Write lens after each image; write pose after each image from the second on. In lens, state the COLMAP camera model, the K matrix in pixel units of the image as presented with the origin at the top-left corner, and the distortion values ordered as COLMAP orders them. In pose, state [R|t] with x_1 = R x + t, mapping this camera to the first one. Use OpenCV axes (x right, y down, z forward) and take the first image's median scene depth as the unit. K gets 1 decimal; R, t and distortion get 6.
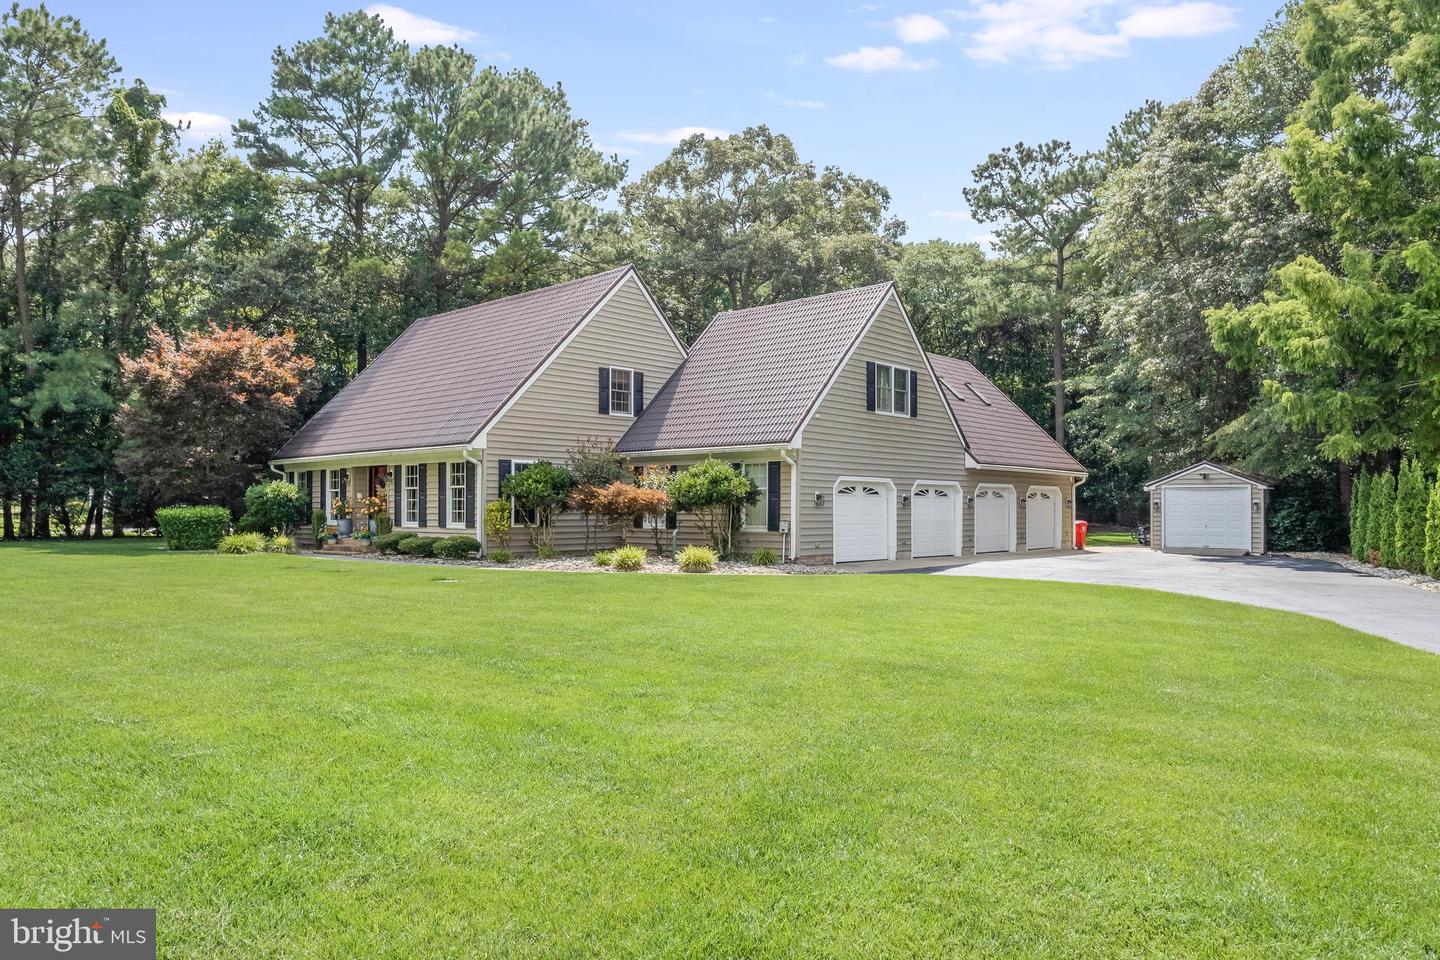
lens RADIAL K [[949.5, 0, 718.4], [0, 949.5, 504.9], [0, 0, 1]] dist [-0.015344, 0.002654]
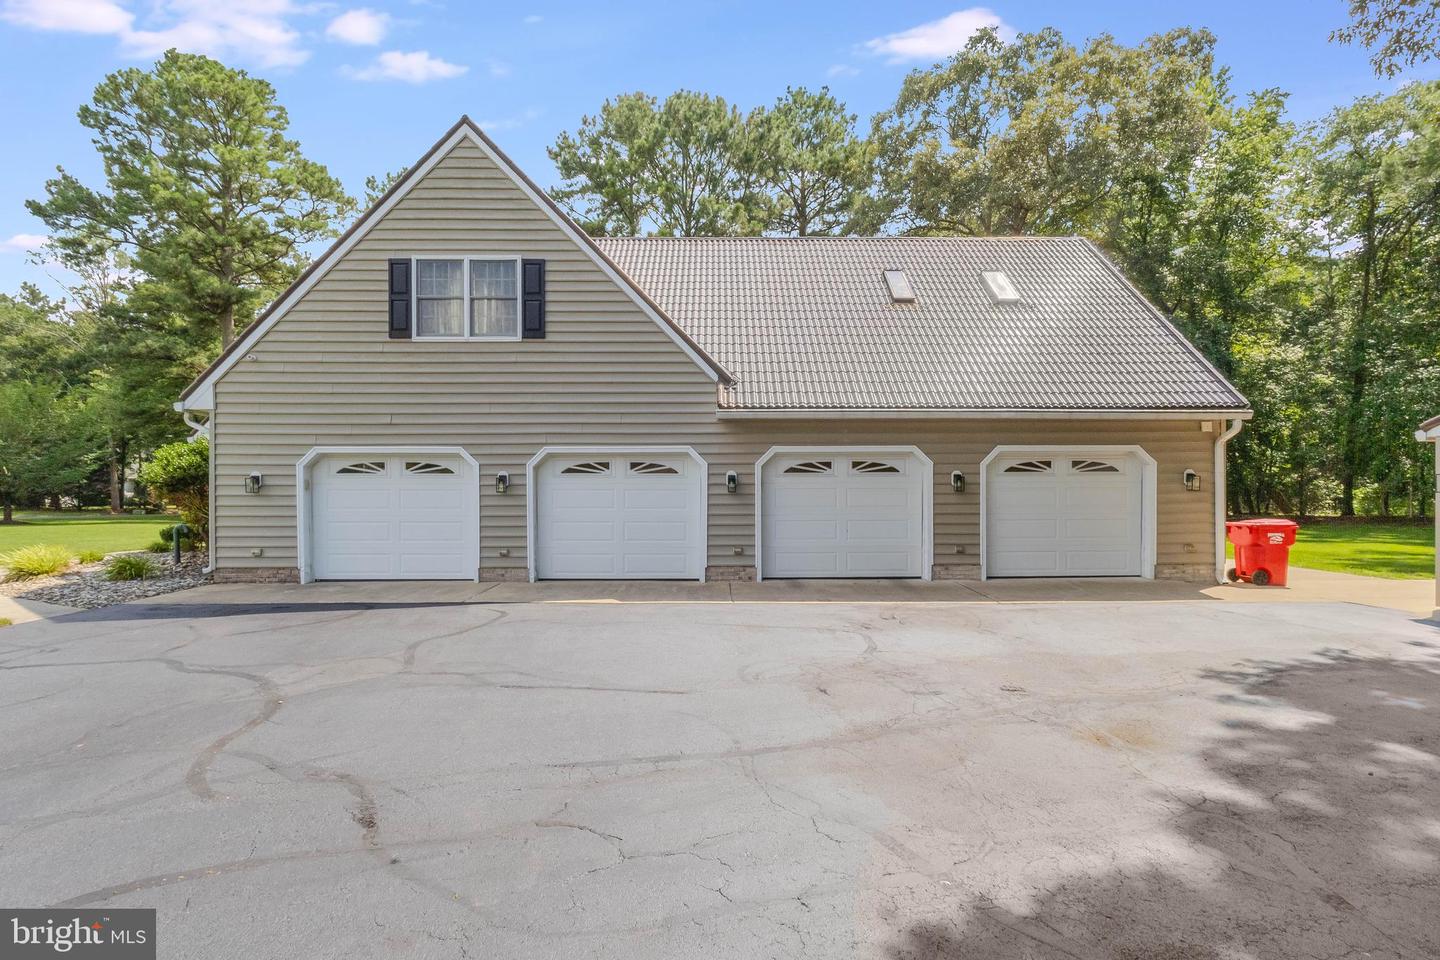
lens RADIAL K [[666.7, 0, 721.0], [0, 666.7, 488.2], [0, 0, 1]] dist [-0.004141, 0.000828]
pose [[0.688883, -0.010614, -0.724794, 0.478640], [0.009179, 0.999940, -0.005920, 0.001948], [0.724814, -0.002575, 0.688940, 0.663948]]
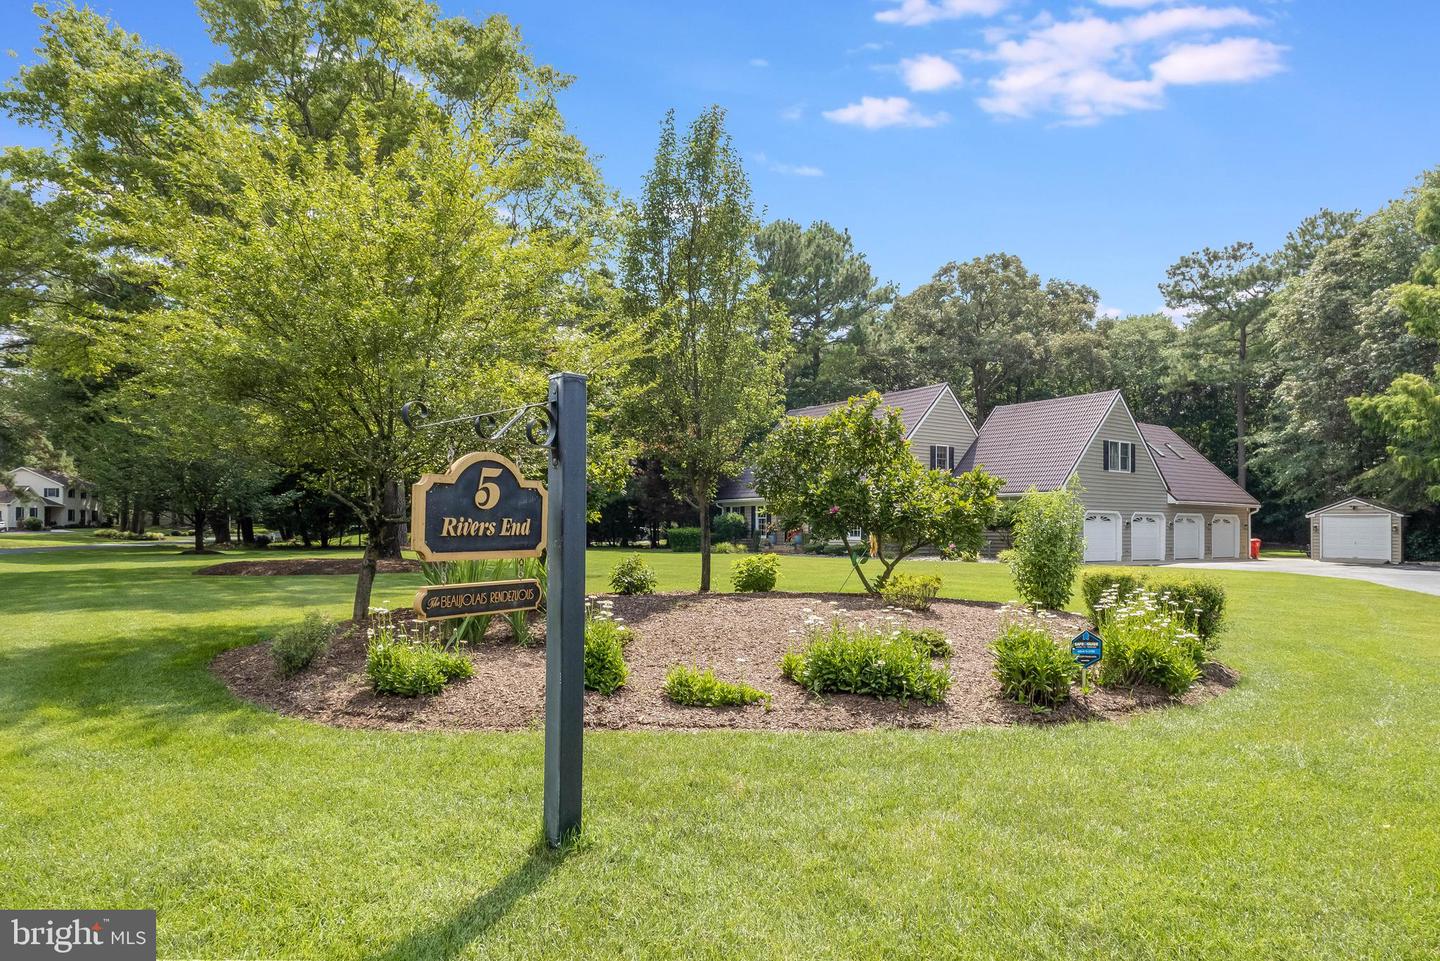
lens RADIAL K [[853.4, 0, 699.2], [0, 853.4, 518.9], [0, 0, 1]] dist [0.001040, 0.004179]
pose [[0.973398, -0.000029, -0.229121, -0.146755], [-0.002221, 0.999952, -0.009564, 0.001163], [0.229111, 0.009819, 0.973351, -0.474416]]
